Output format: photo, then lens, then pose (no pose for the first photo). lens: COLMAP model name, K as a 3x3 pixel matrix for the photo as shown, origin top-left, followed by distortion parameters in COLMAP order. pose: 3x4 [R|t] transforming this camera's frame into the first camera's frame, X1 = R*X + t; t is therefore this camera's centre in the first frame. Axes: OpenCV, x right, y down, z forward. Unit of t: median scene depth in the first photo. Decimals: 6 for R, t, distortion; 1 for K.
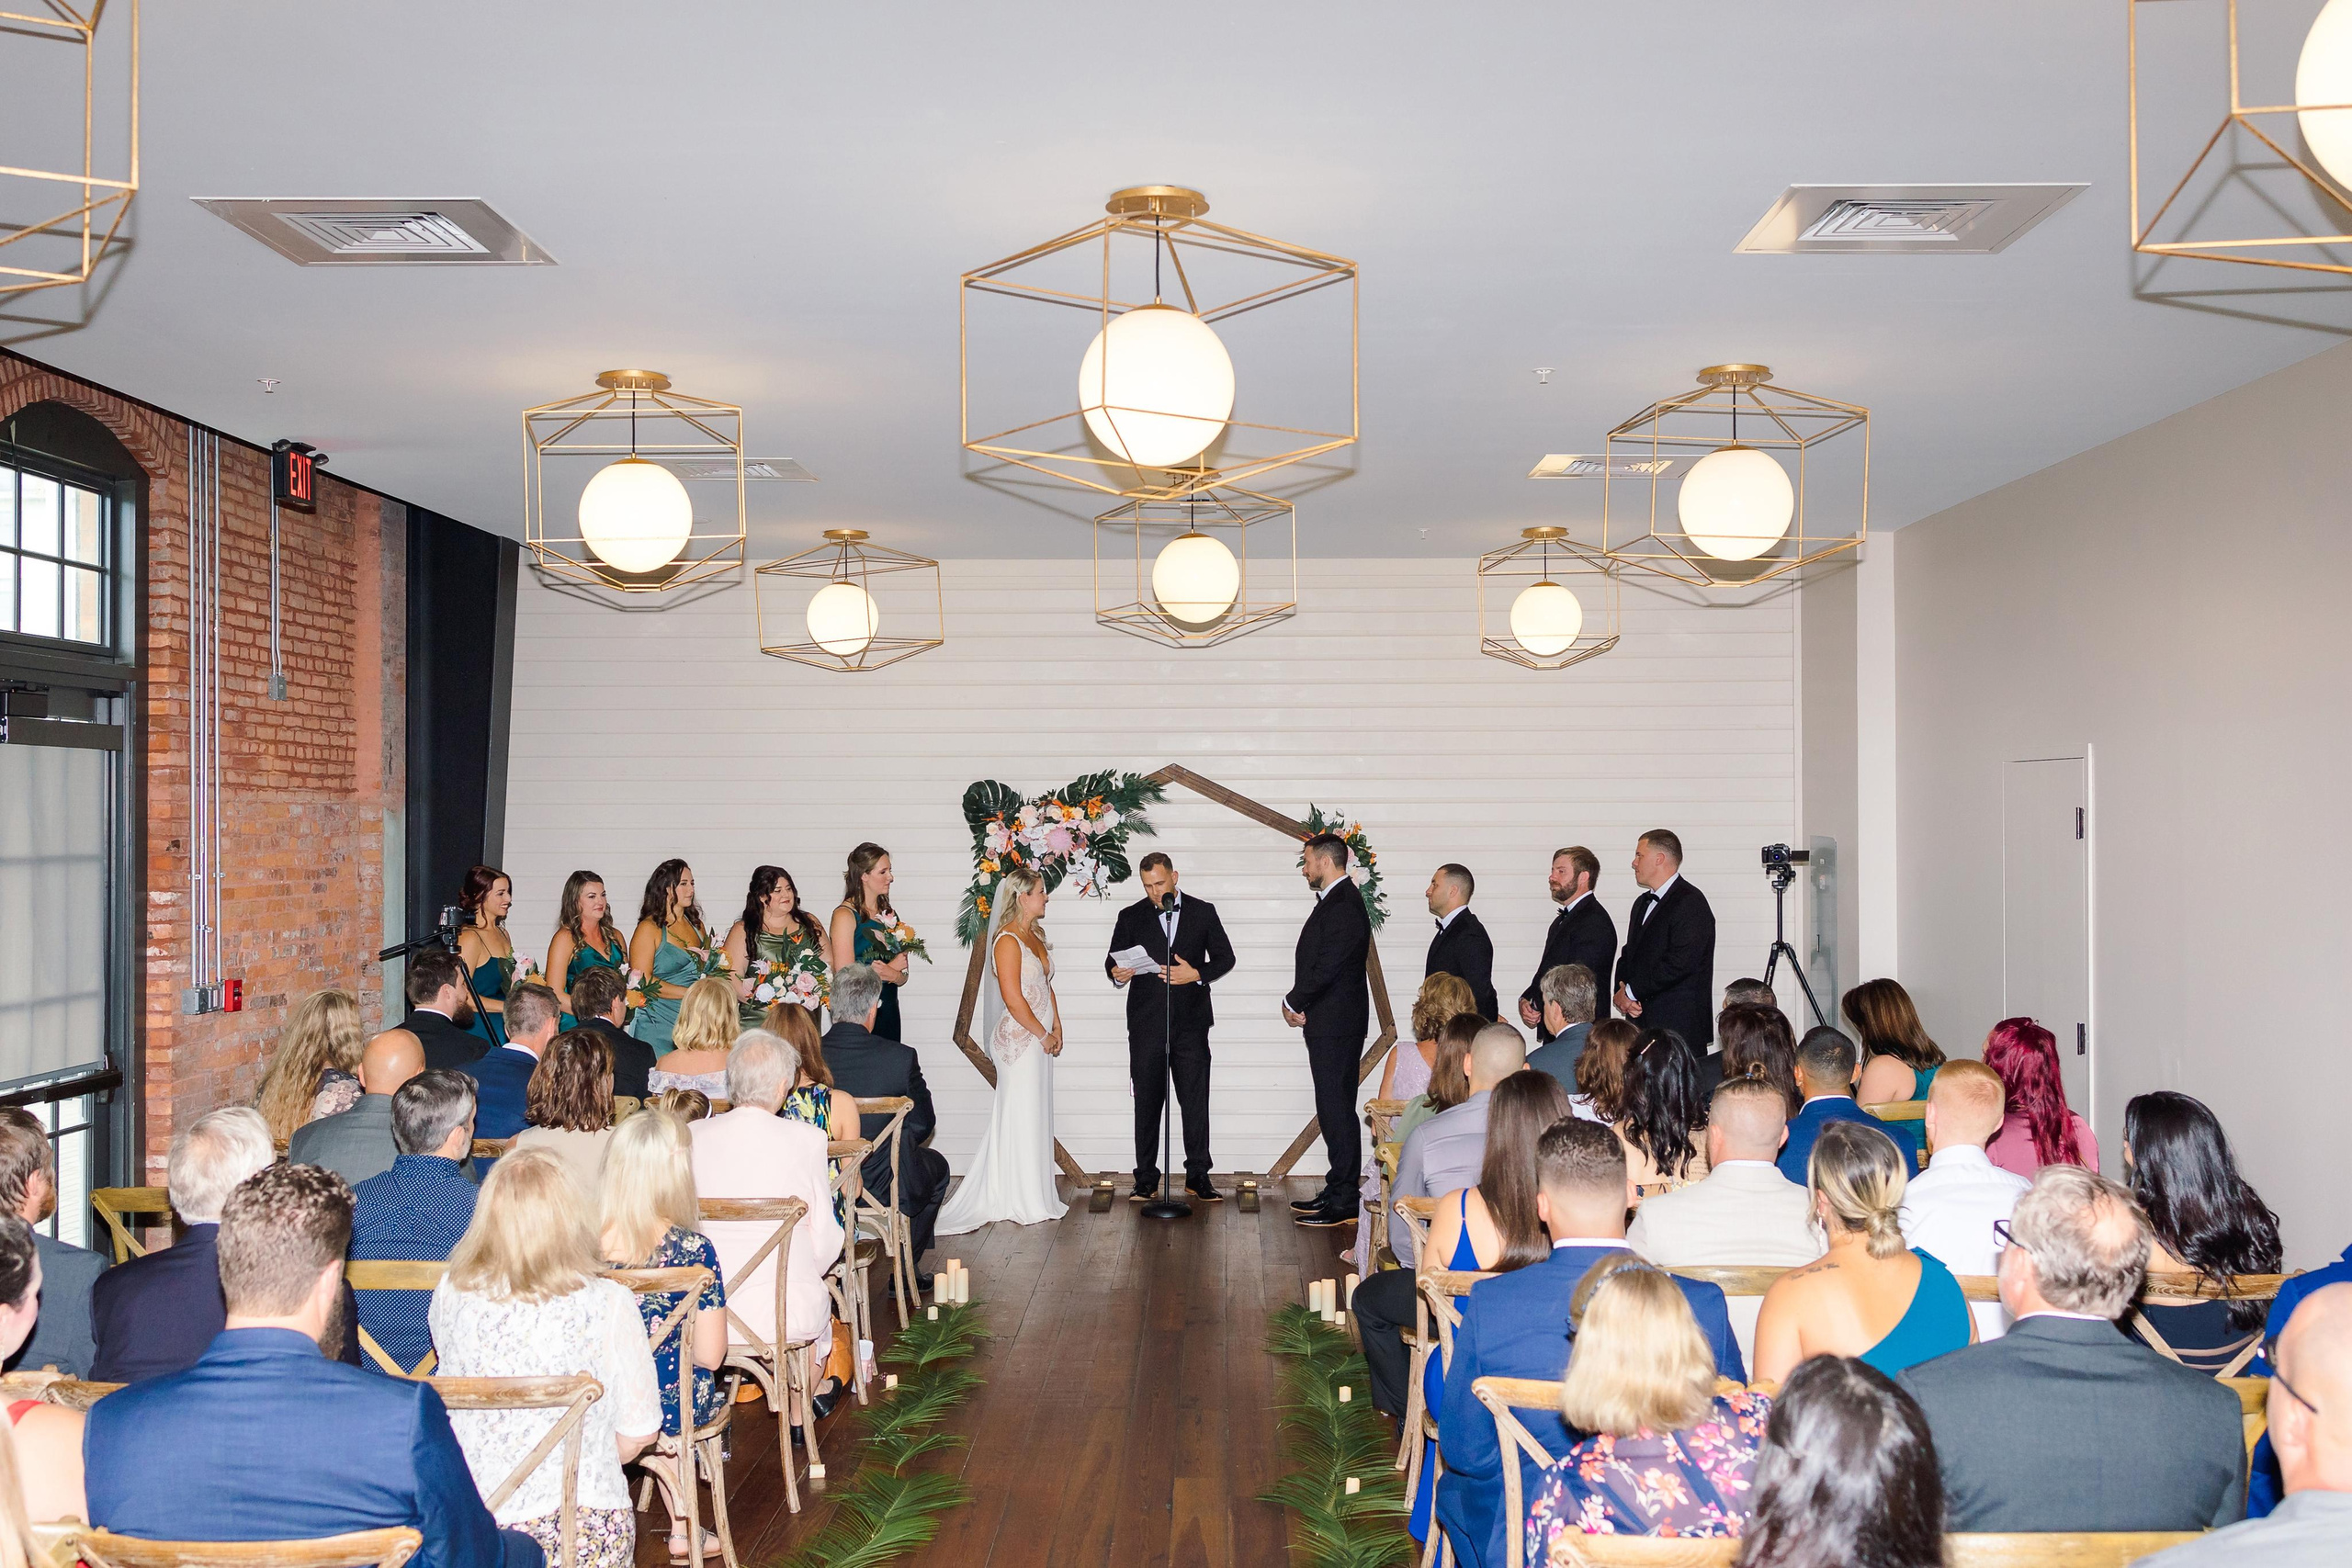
lens RADIAL K [[2455.6, 0, 1166.5], [0, 2455.6, 787.9], [0, 0, 1]] dist [0.003829, 0.002233]
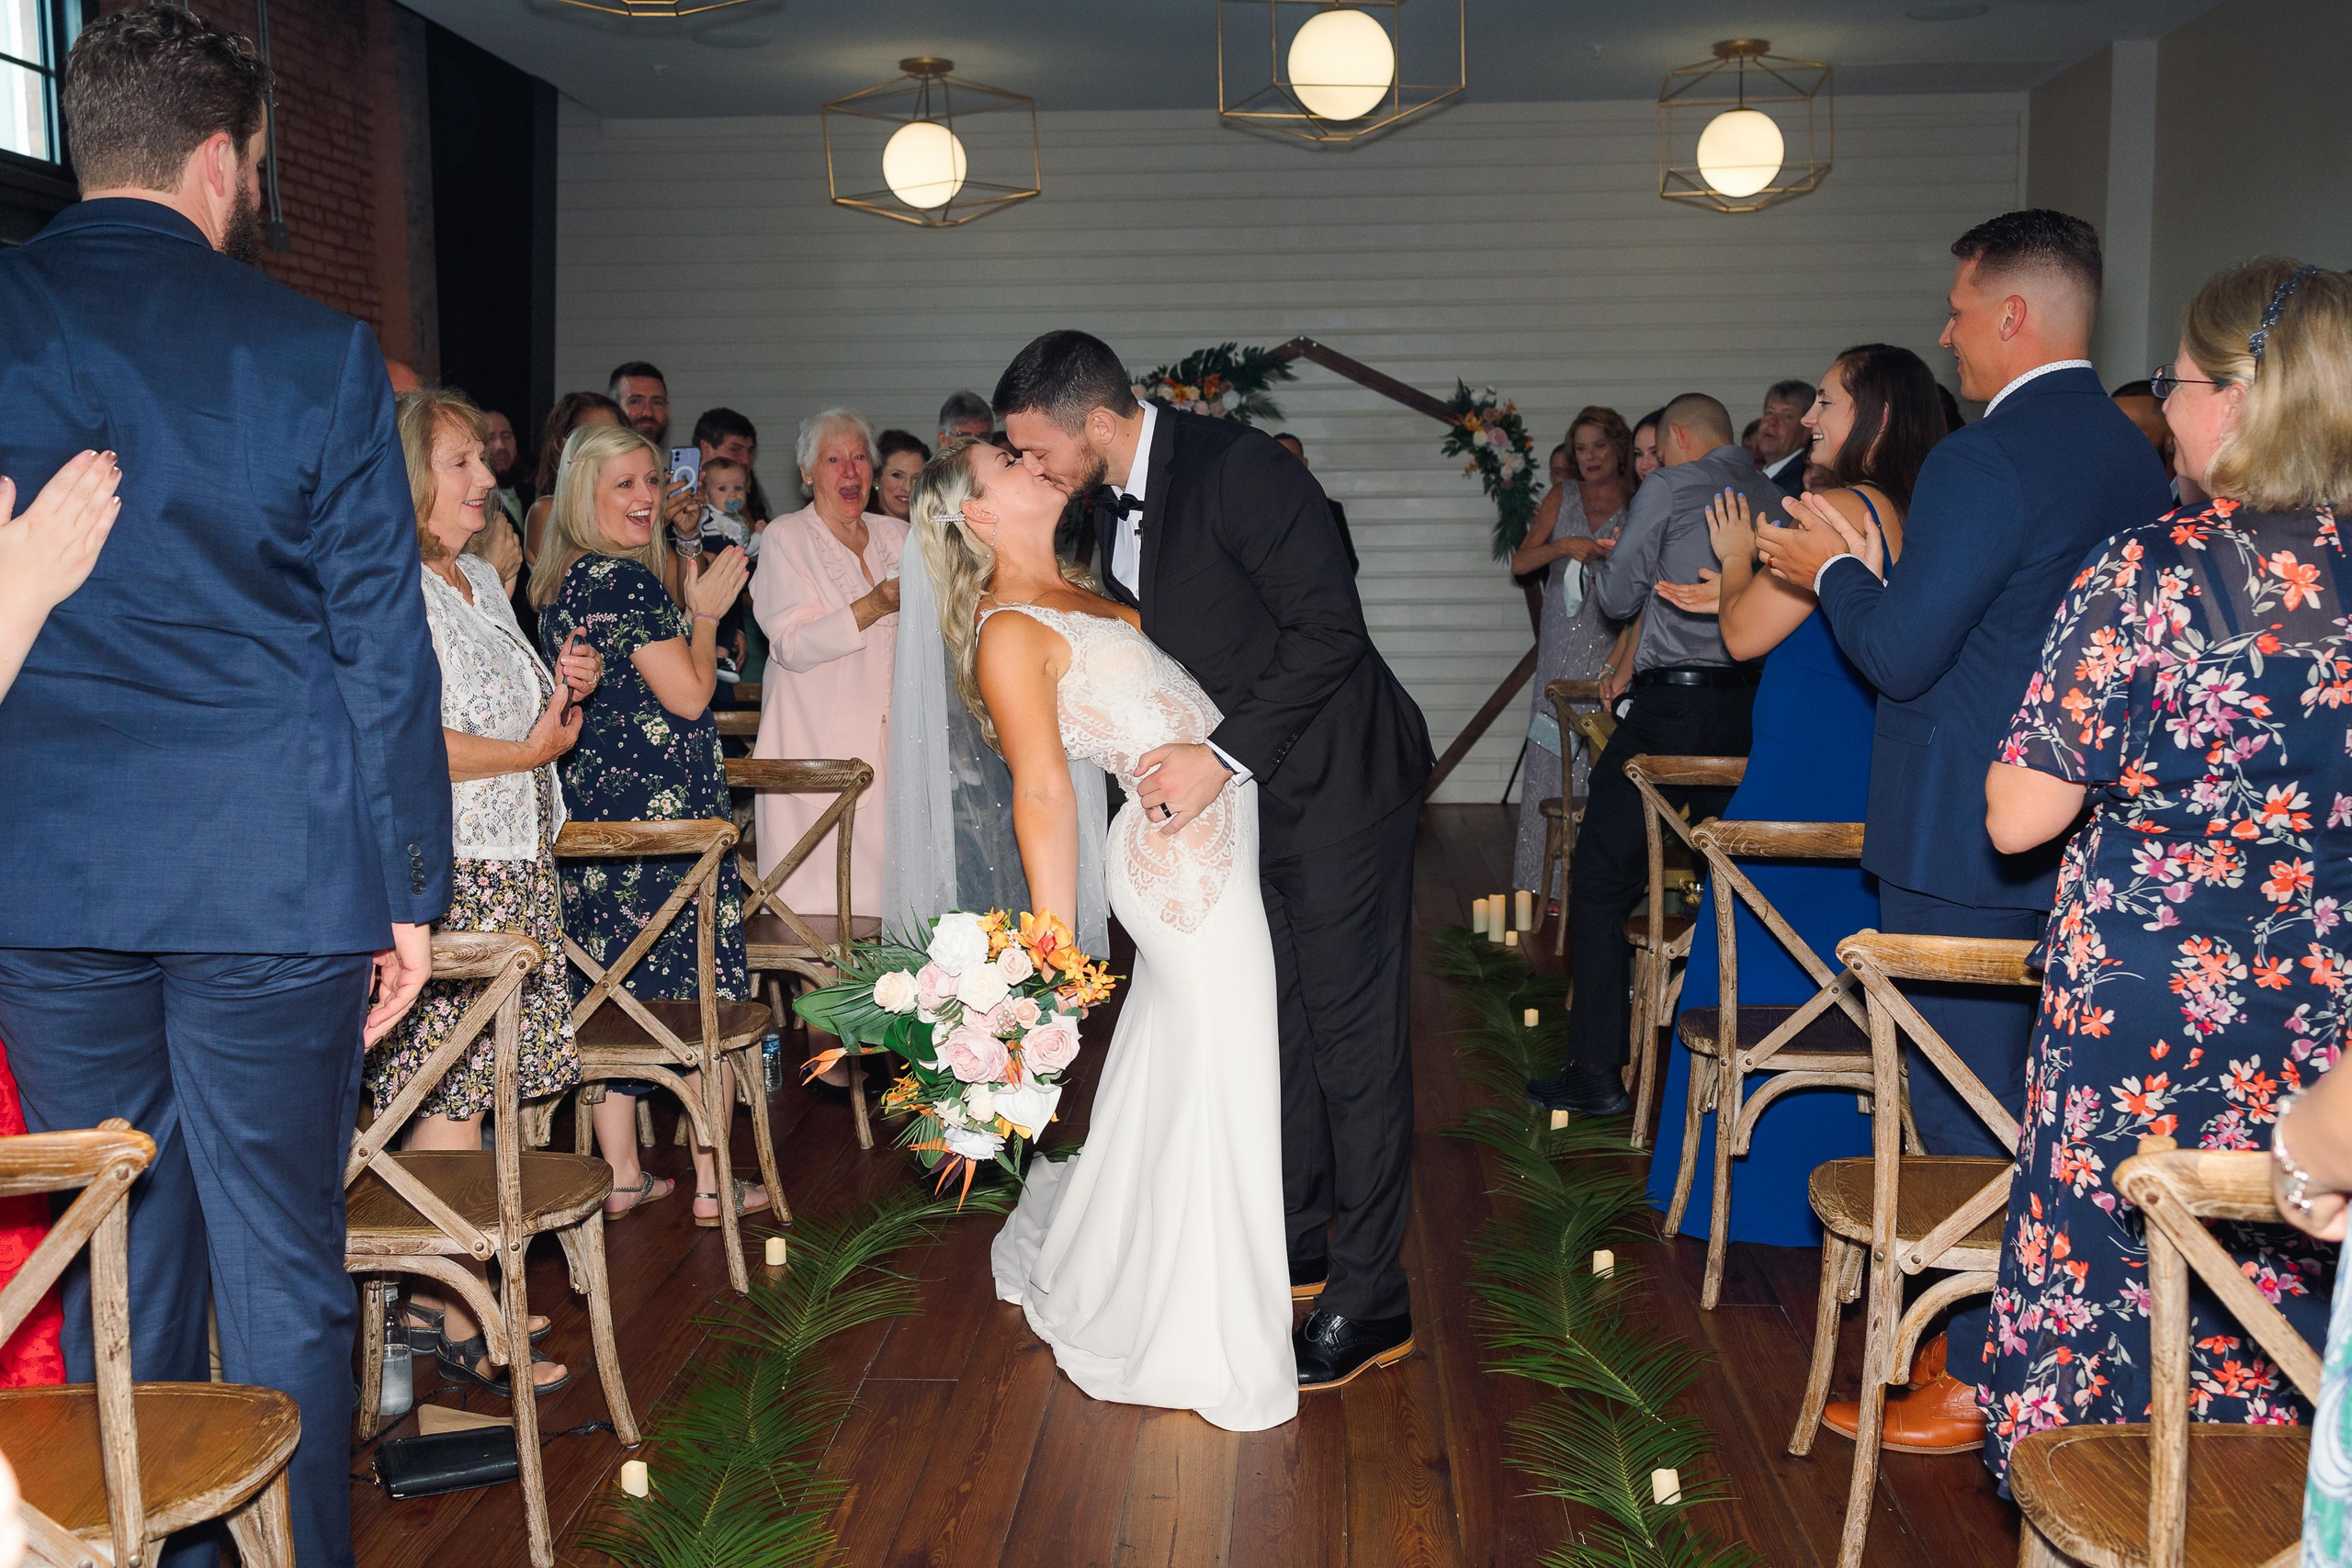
lens RADIAL K [[2457.3, 0, 1141.5], [0, 2457.3, 778.8], [0, 0, 1]] dist [-0.055728, 0.191424]
pose [[0.998642, -0.002779, -0.052015, -0.009114], [0.009374, 0.991862, 0.126973, 0.035640], [0.051238, -0.127288, 0.990541, 0.108107]]
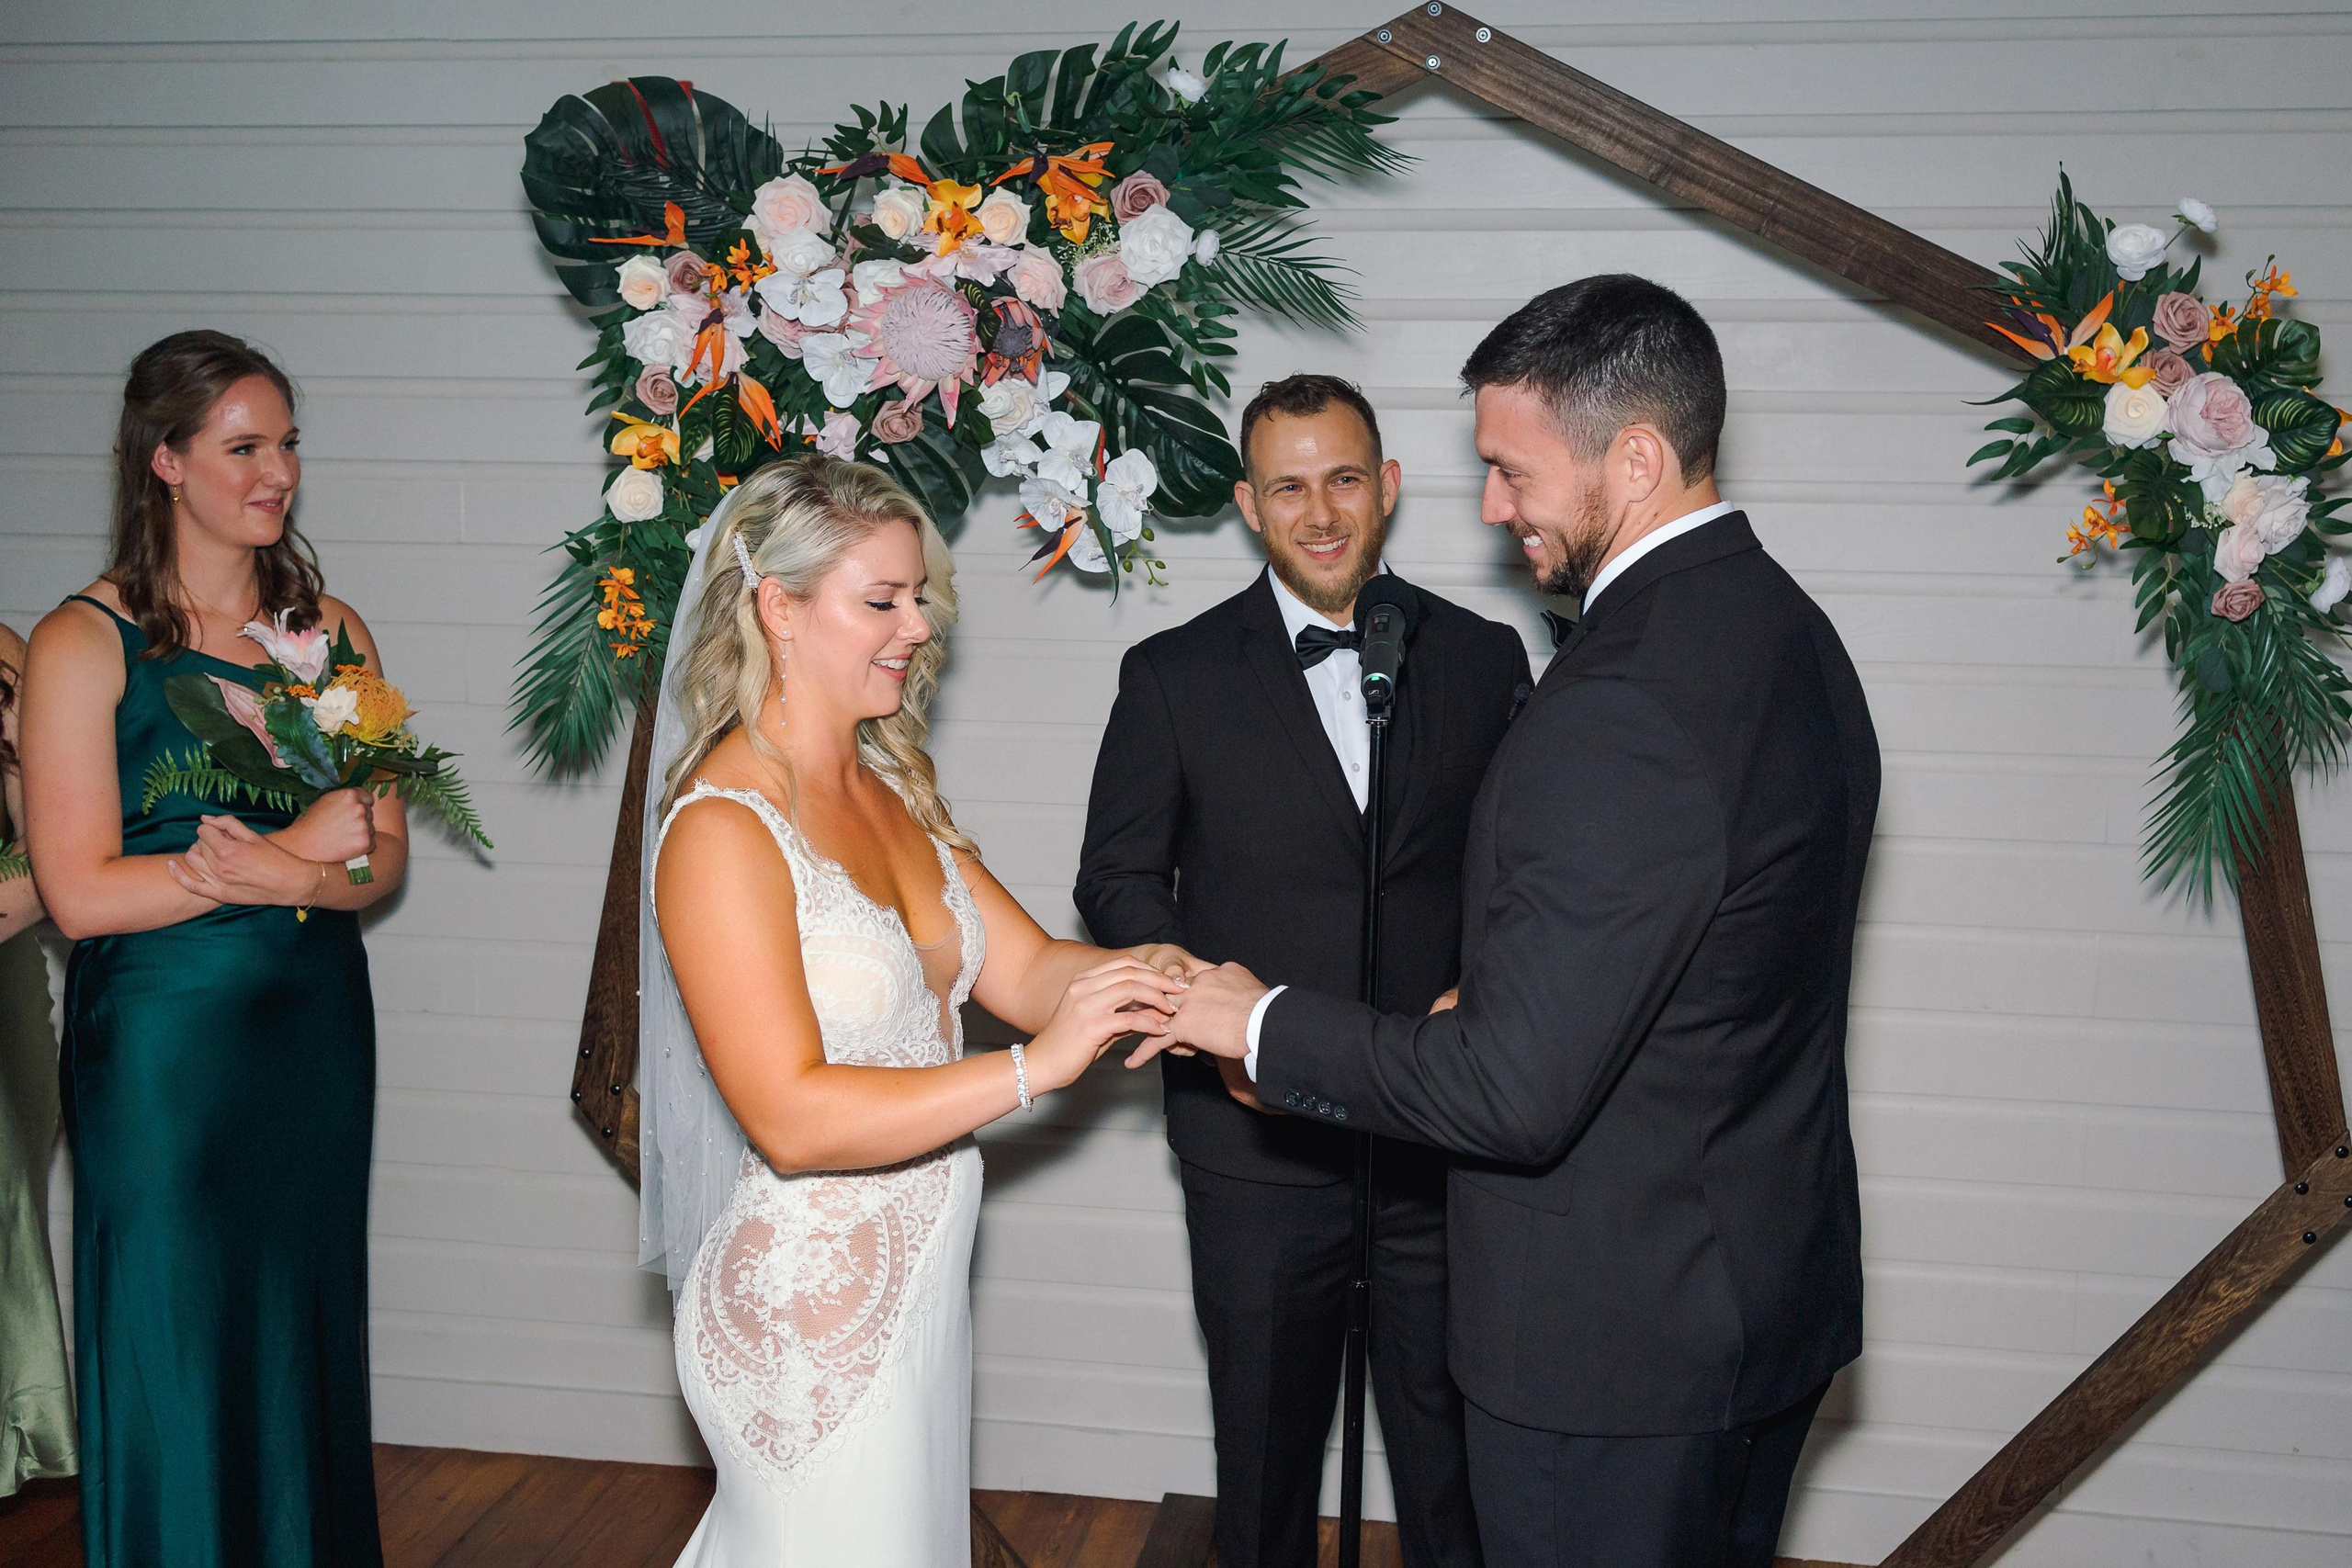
lens RADIAL K [[2455.6, 0, 1166.5], [0, 2455.6, 787.9], [0, 0, 1]] dist [0.003829, 0.002233]
pose [[0.988581, 0.036404, -0.146227, 0.014413], [-0.012695, 0.987050, 0.159911, 0.026157], [0.150154, -0.156228, 0.976241, 0.770940]]
